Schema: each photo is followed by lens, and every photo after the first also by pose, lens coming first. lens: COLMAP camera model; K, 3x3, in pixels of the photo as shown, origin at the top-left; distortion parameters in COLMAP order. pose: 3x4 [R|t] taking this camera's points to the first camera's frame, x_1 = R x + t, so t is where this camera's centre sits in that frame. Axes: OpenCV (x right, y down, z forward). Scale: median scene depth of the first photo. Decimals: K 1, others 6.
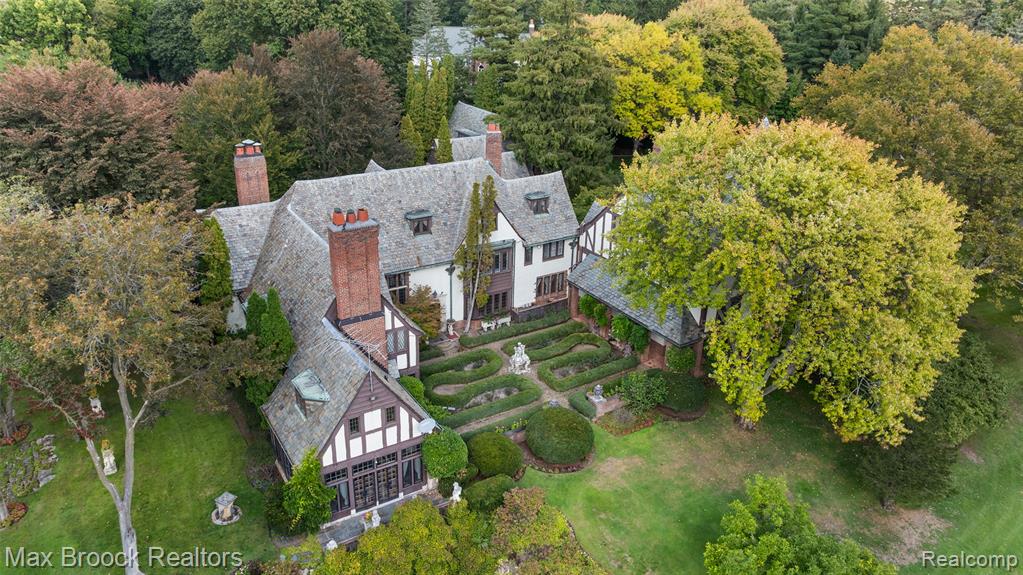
lens RADIAL K [[717.2, 0, 507.5], [0, 717.2, 291.6], [0, 0, 1]] dist [-0.010812, 0.004568]
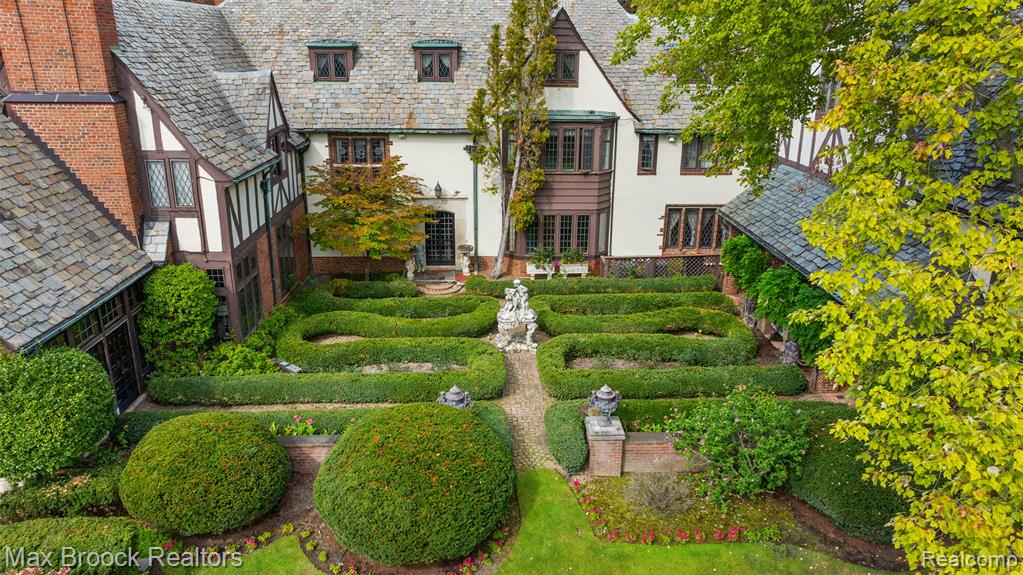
lens RADIAL K [[717.2, 0, 511.2], [0, 717.2, 285.9], [0, 0, 1]] dist [-0.010812, 0.004568]
pose [[0.867415, 0.138247, -0.477995, 0.217289], [-0.188919, 0.980198, -0.059335, 0.096944], [0.460327, 0.141770, 0.876356, 0.563797]]
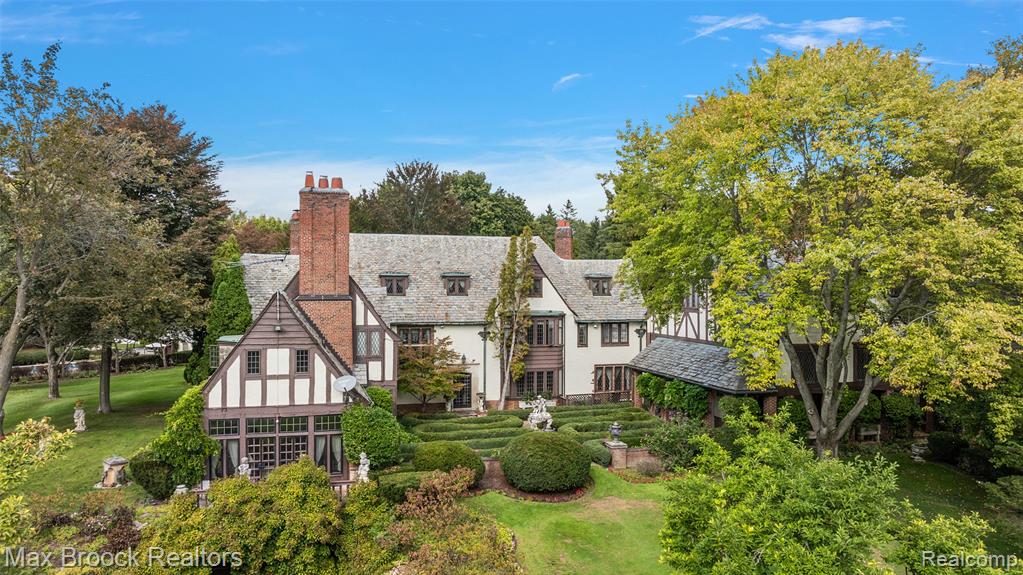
lens RADIAL K [[717.2, 0, 511.9], [0, 717.2, 287.1], [0, 0, 1]] dist [-0.010812, 0.004568]
pose [[0.961136, -0.023155, -0.275102, 0.202872], [-0.091920, 0.912780, -0.397974, 0.271468], [0.260322, 0.407795, 0.875178, 0.205380]]
